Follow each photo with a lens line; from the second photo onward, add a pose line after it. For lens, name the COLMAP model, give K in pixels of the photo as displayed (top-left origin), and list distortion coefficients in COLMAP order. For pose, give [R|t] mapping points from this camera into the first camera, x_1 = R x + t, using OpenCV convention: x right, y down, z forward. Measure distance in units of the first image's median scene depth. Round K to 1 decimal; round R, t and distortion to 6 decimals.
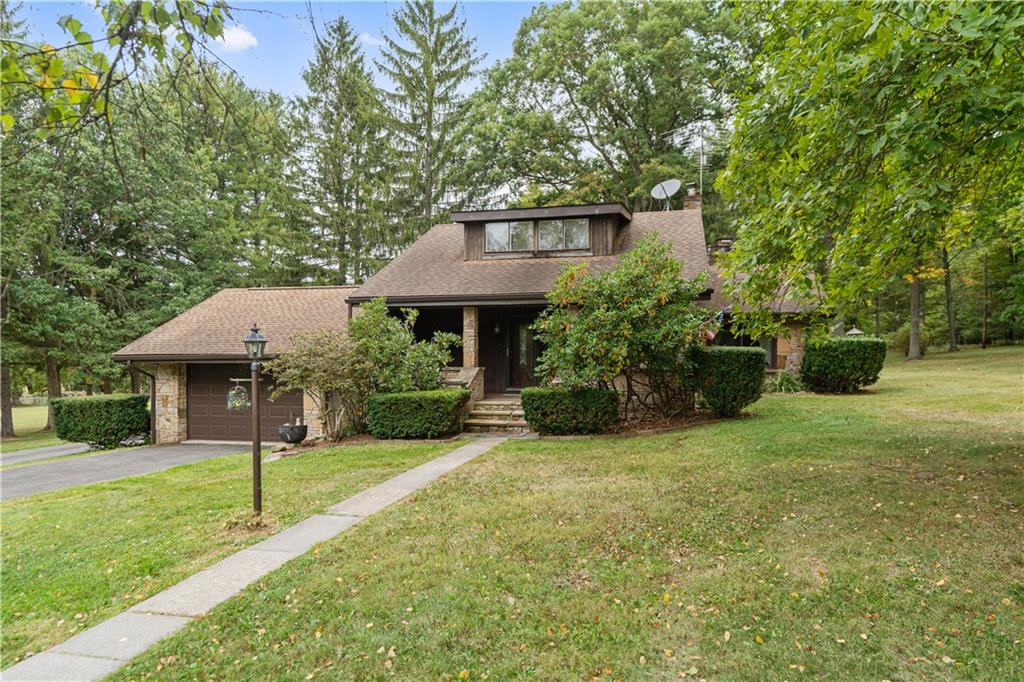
lens RADIAL K [[660.0, 0, 512.5], [0, 660.0, 350.0], [0, 0, 1]] dist [-0.006528, -0.000139]
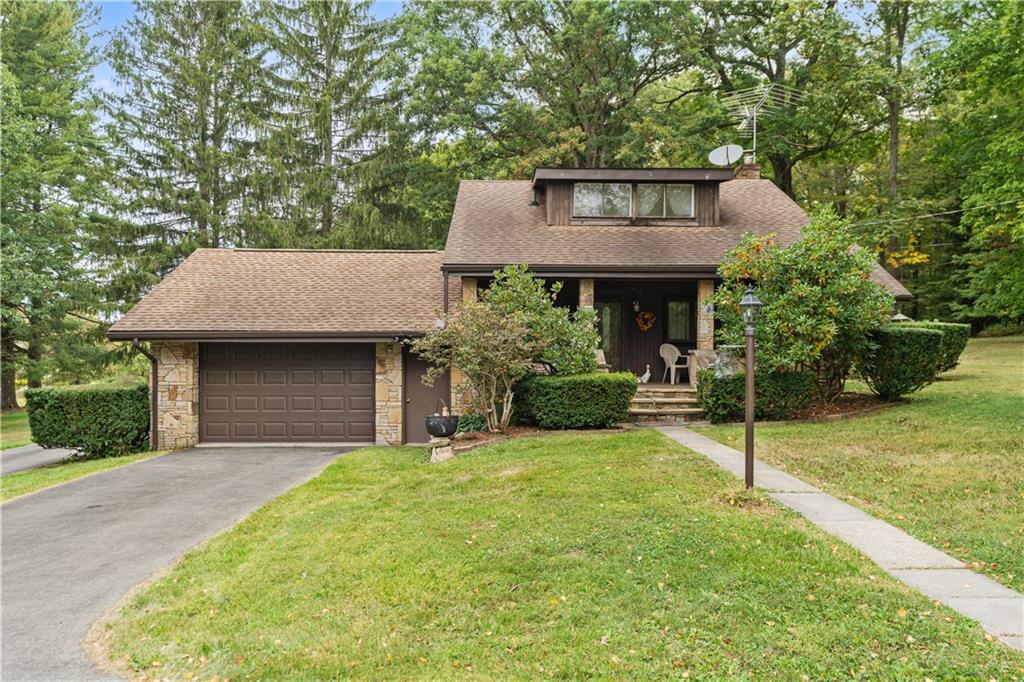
lens RADIAL K [[816.9, 0, 511.7], [0, 816.9, 337.5], [0, 0, 1]] dist [0.015126, 0.002930]
pose [[0.970897, 0.009541, 0.239308, -0.384306], [-0.008604, 0.999951, -0.004959, 0.015747], [-0.239343, 0.002755, 0.970931, -0.014442]]
